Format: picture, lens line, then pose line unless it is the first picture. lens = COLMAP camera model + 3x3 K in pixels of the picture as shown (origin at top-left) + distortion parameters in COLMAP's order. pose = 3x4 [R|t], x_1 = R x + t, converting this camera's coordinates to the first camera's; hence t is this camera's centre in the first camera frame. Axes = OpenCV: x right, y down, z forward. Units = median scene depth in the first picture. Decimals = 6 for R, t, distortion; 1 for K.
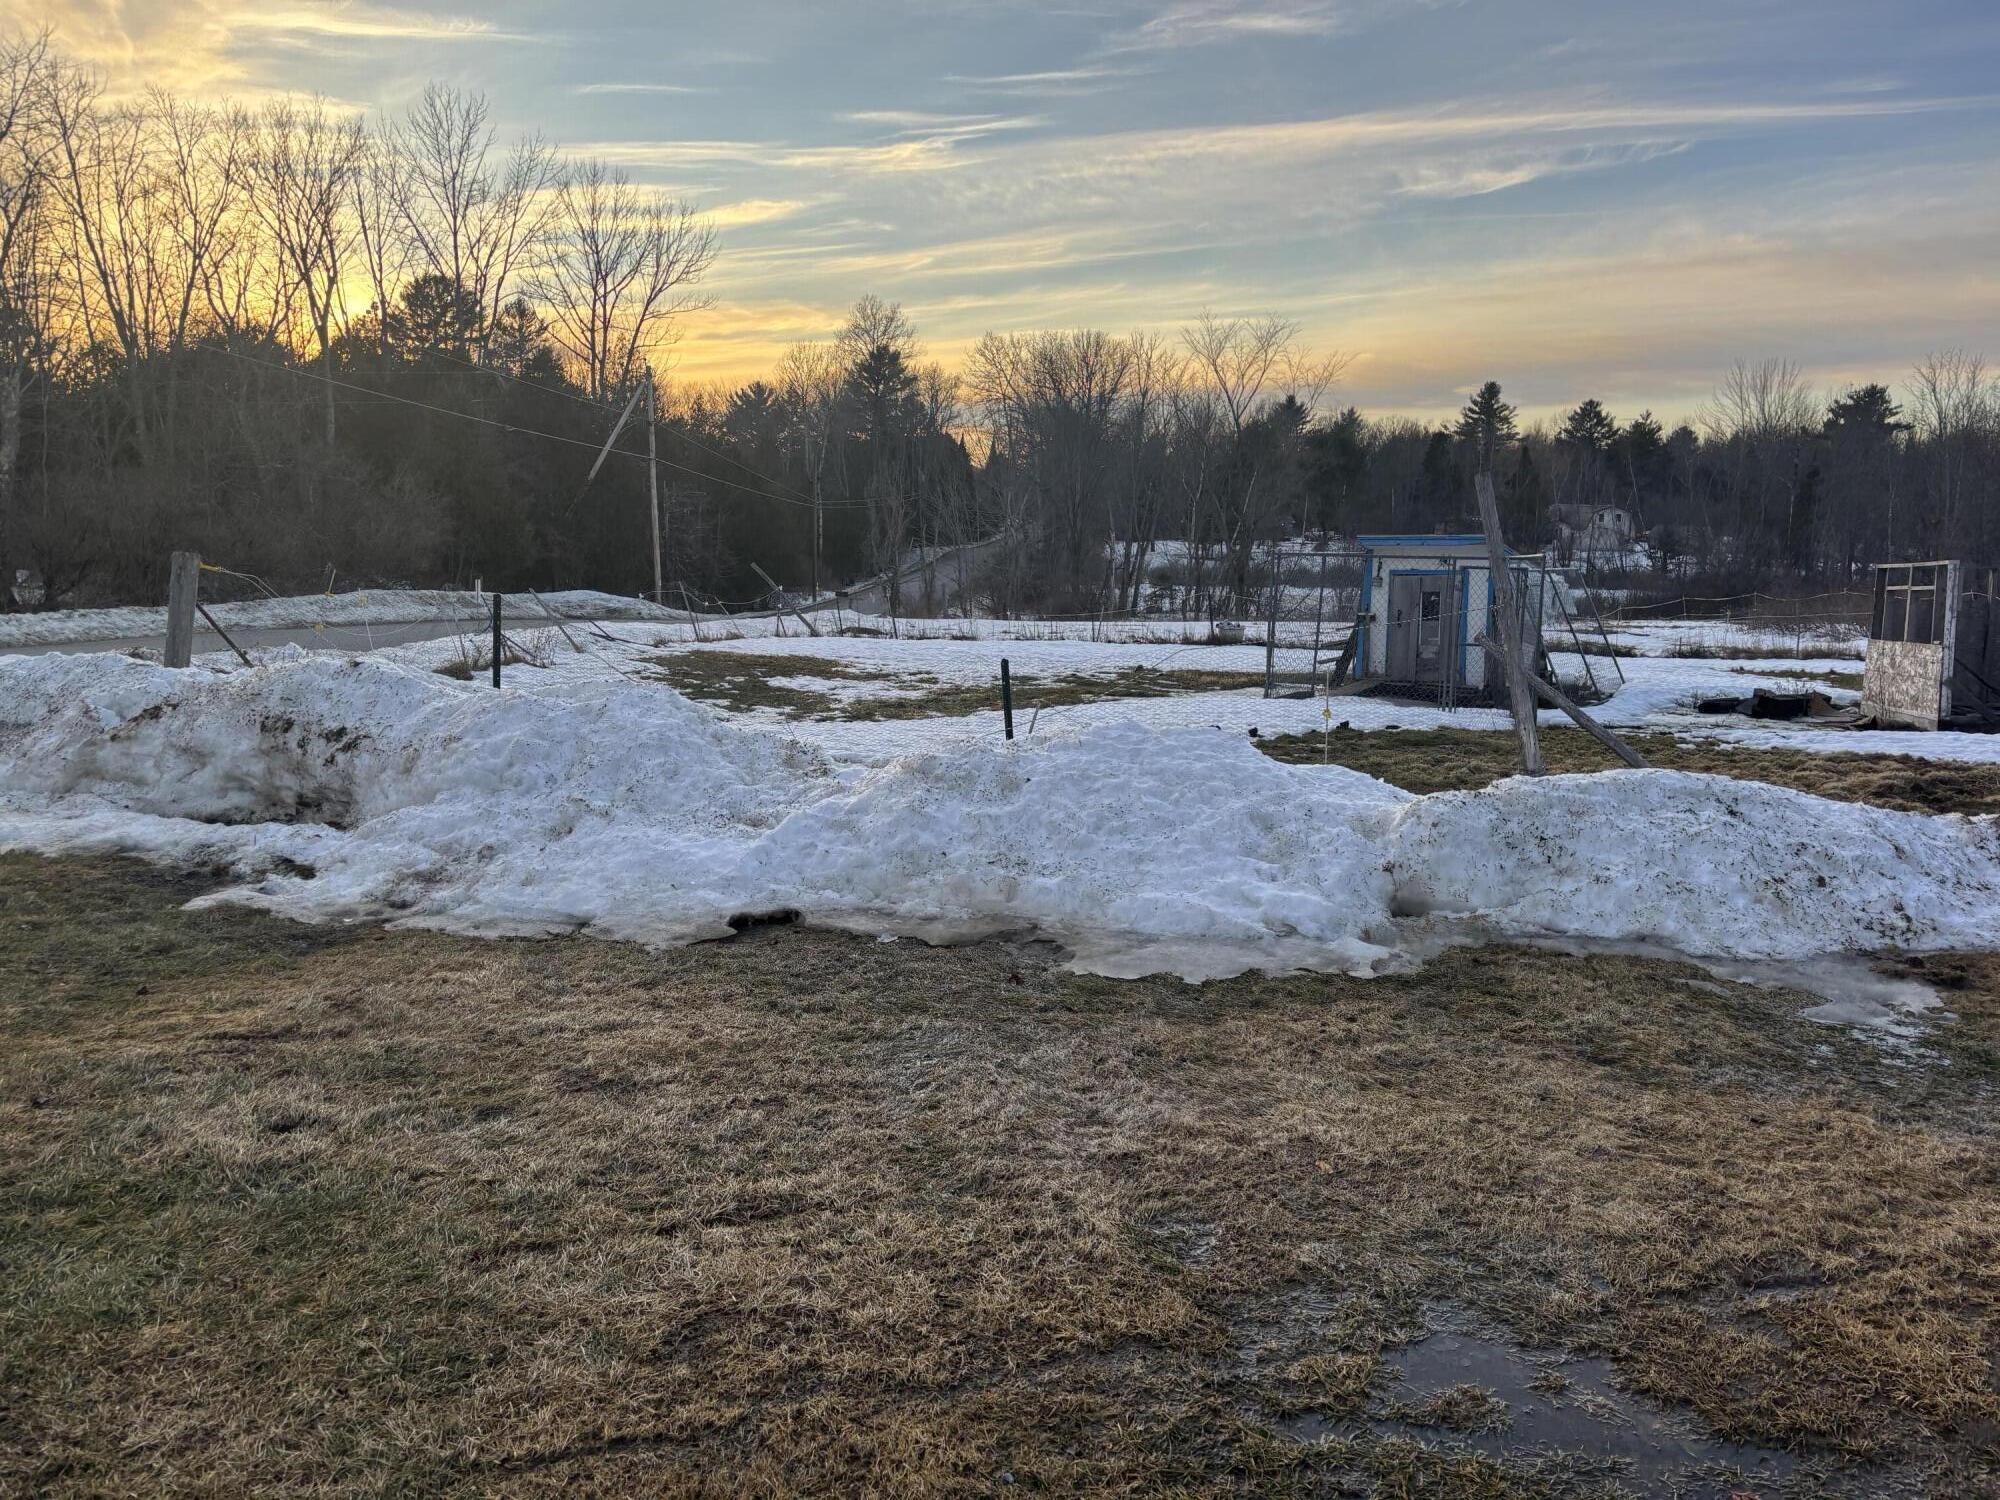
lens RADIAL K [[1511.7, 0, 1000.0], [0, 1511.7, 750.0], [0, 0, 1]] dist [0.068678, -0.070269]
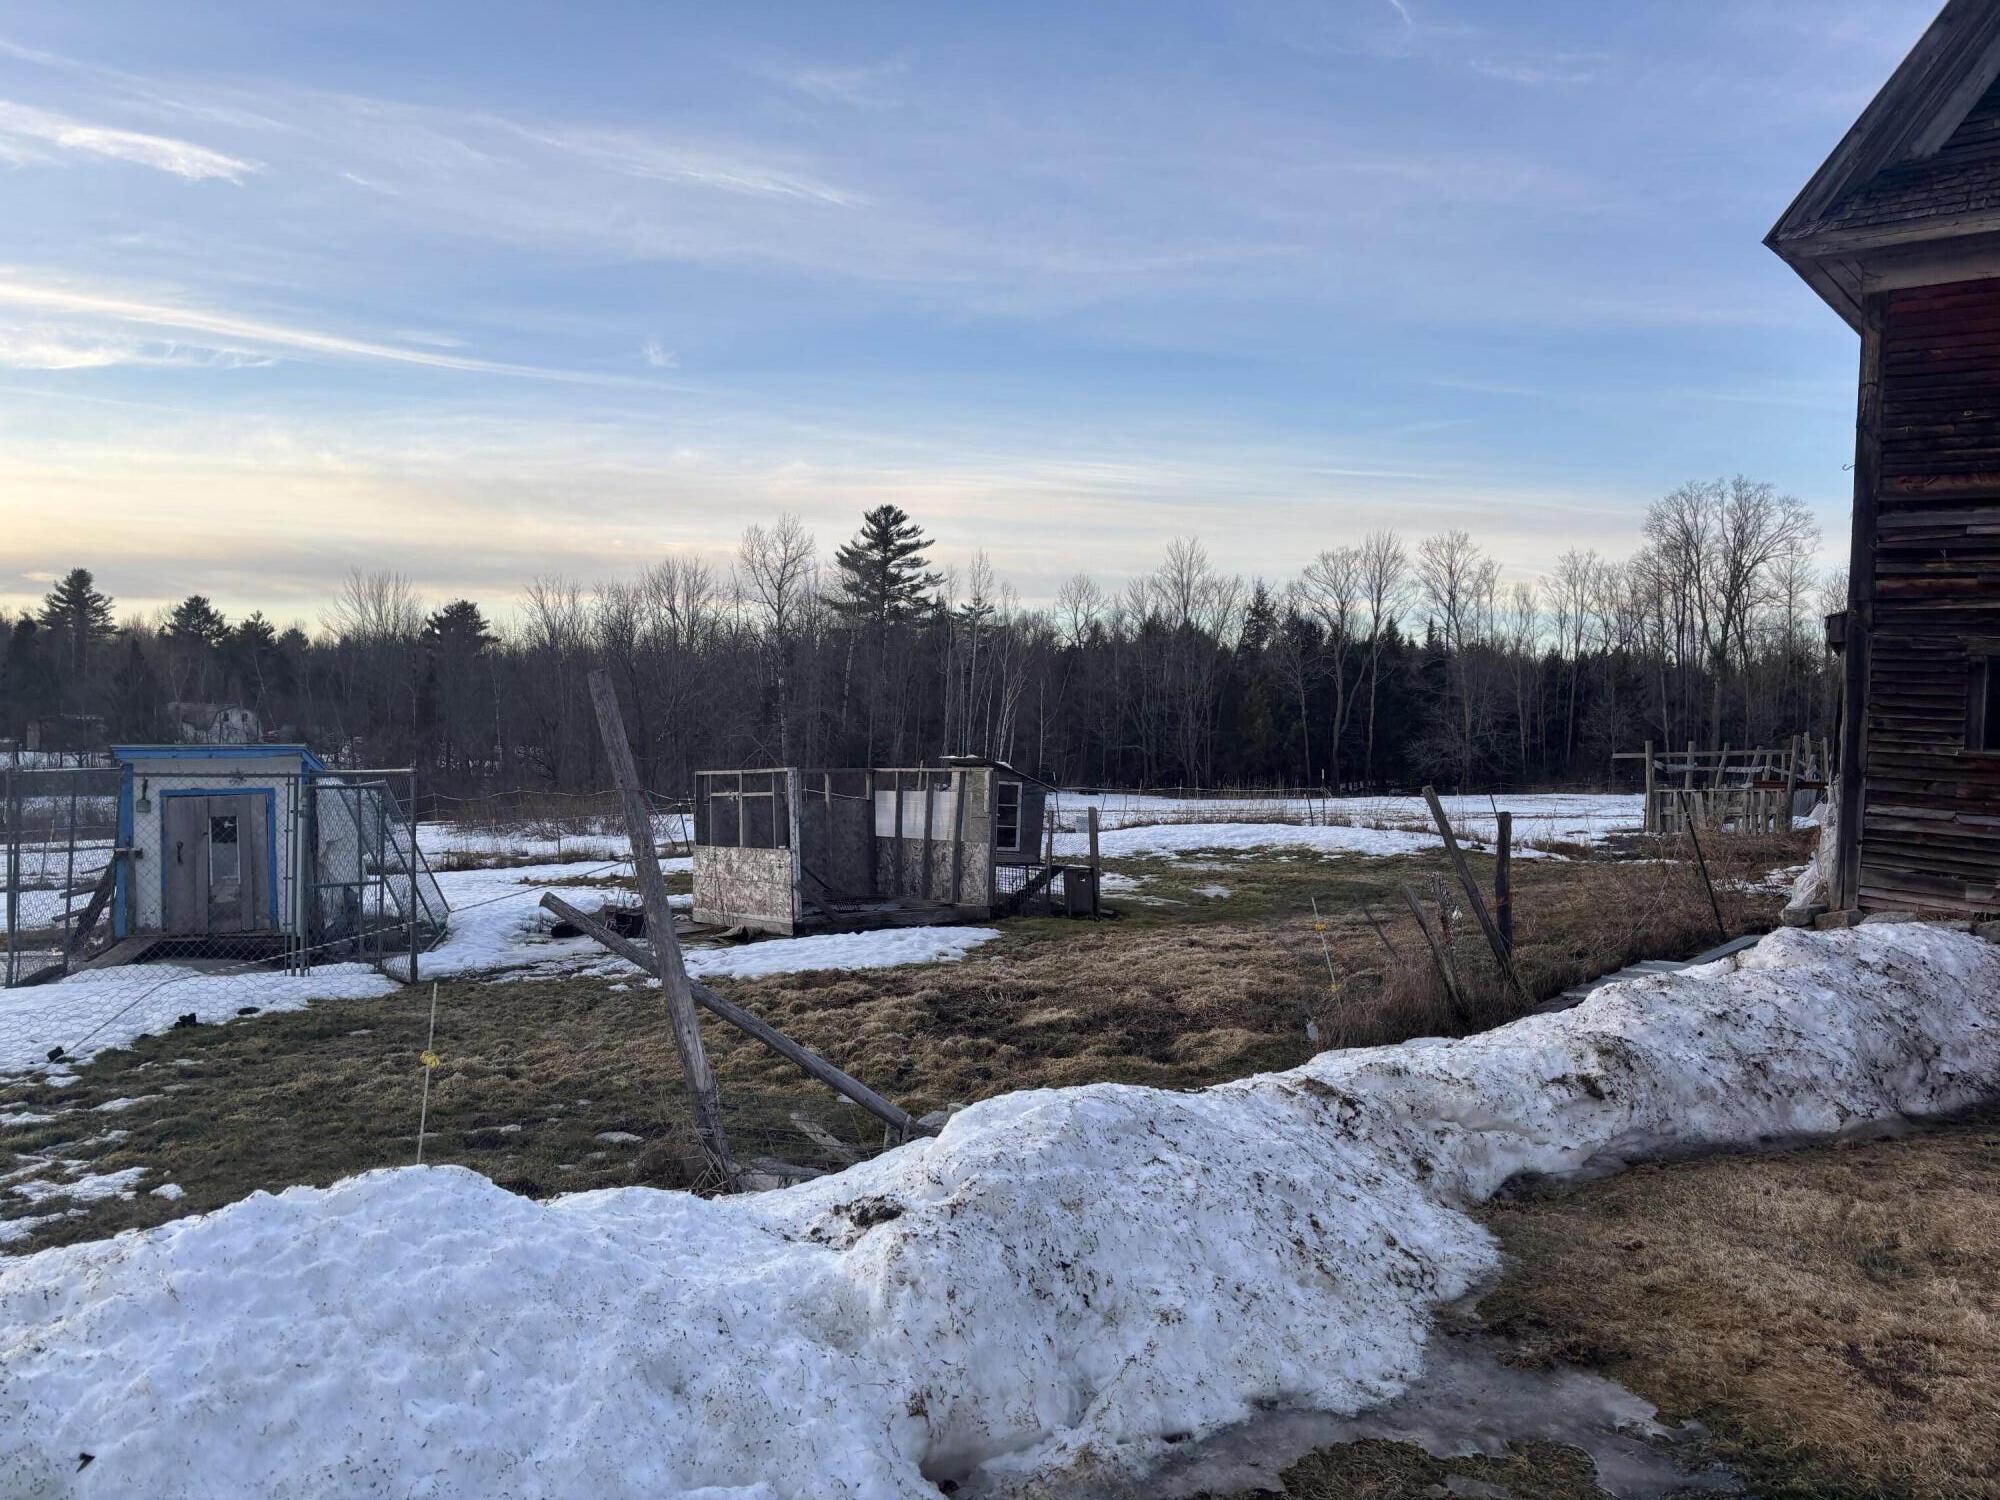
lens RADIAL K [[1511.7, 0, 1000.0], [0, 1511.7, 750.0], [0, 0, 1]] dist [0.068678, -0.070269]
pose [[0.665795, -0.013112, 0.746020, -0.038130], [0.109277, 0.990778, -0.080111, -0.033006], [-0.738090, 0.134860, 0.661087, 0.191594]]
